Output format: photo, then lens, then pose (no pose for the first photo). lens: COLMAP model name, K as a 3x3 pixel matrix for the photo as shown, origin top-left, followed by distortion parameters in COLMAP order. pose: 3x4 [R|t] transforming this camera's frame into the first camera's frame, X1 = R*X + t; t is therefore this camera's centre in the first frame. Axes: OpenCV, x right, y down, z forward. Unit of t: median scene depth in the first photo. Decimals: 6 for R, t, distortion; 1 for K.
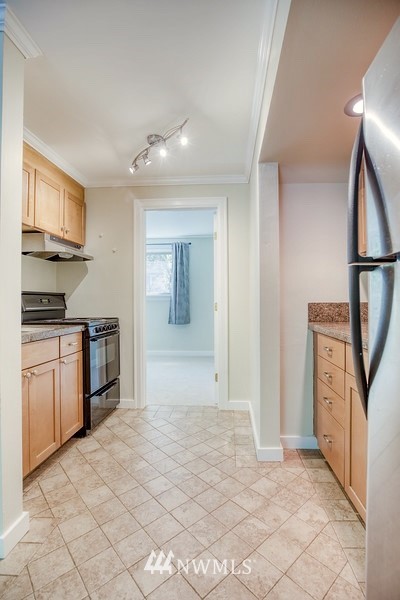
lens RADIAL K [[275.4, 0, 205.5], [0, 275.4, 296.6], [0, 0, 1]] dist [-0.033882, 0.004069]
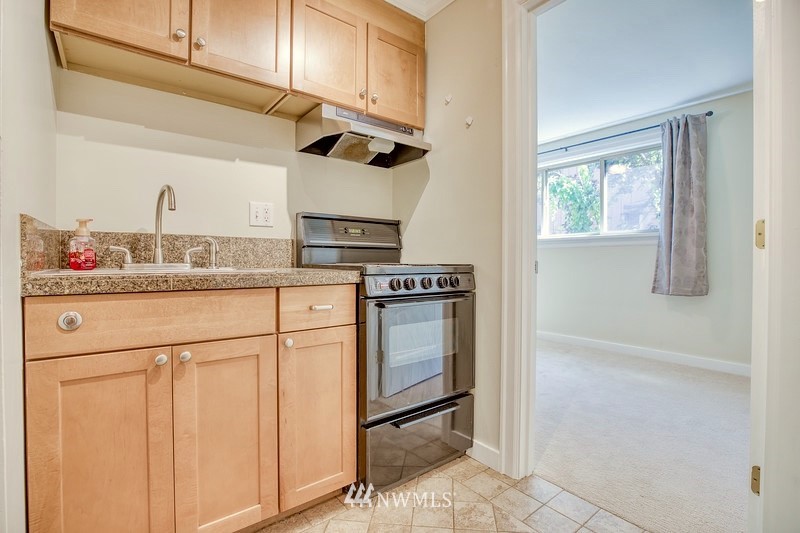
lens RADIAL K [[367.2, 0, 404.3], [0, 367.2, 260.4], [0, 0, 1]] dist [-0.033882, 0.004069]
pose [[0.685456, 0.013584, -0.727987, 0.029405], [0.000811, 0.999811, 0.019419, 0.031186], [0.728114, -0.013901, 0.685316, 0.263606]]
